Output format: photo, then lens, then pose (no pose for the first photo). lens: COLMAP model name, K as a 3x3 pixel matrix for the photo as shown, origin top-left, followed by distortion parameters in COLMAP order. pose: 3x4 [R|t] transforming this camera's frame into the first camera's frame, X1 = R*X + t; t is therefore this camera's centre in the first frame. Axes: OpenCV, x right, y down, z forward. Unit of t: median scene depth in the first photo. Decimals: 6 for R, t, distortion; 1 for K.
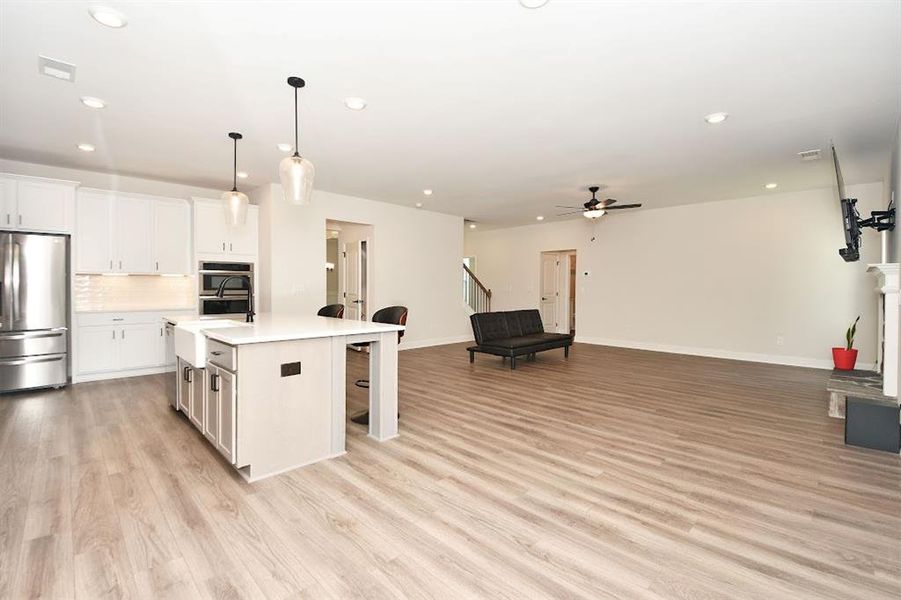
lens RADIAL K [[406.2, 0, 442.8], [0, 406.2, 288.9], [0, 0, 1]] dist [-0.013196, -0.006876]
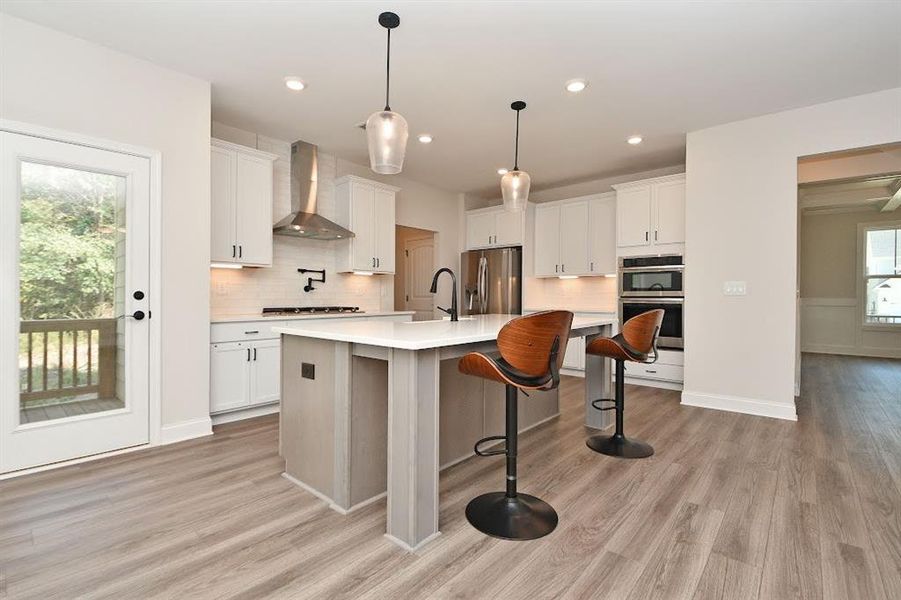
lens RADIAL K [[418.5, 0, 447.9], [0, 418.5, 293.6], [0, 0, 1]] dist [-0.010745, -0.001702]
pose [[0.092614, -0.010429, -0.995647, 0.289762], [-0.003654, 0.999935, -0.010814, 0.022701], [0.995695, 0.004640, 0.092570, 0.659896]]
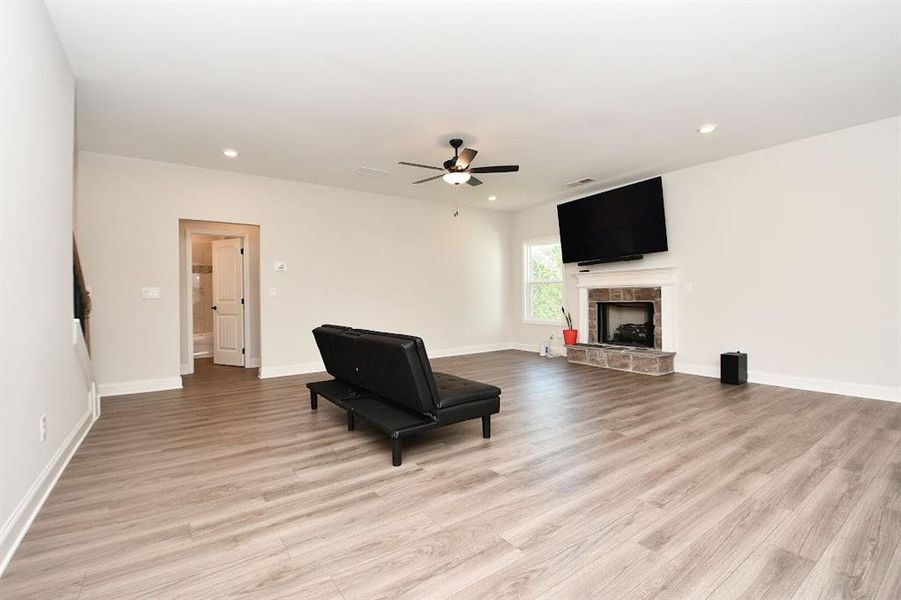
lens RADIAL K [[406.2, 0, 435.5], [0, 406.2, 292.5], [0, 0, 1]] dist [-0.013196, -0.006876]
pose [[0.157579, 0.008723, 0.987468, -0.406556], [0.016239, 0.999803, -0.011423, 0.025127], [-0.987373, 0.017836, 0.157407, 1.166855]]
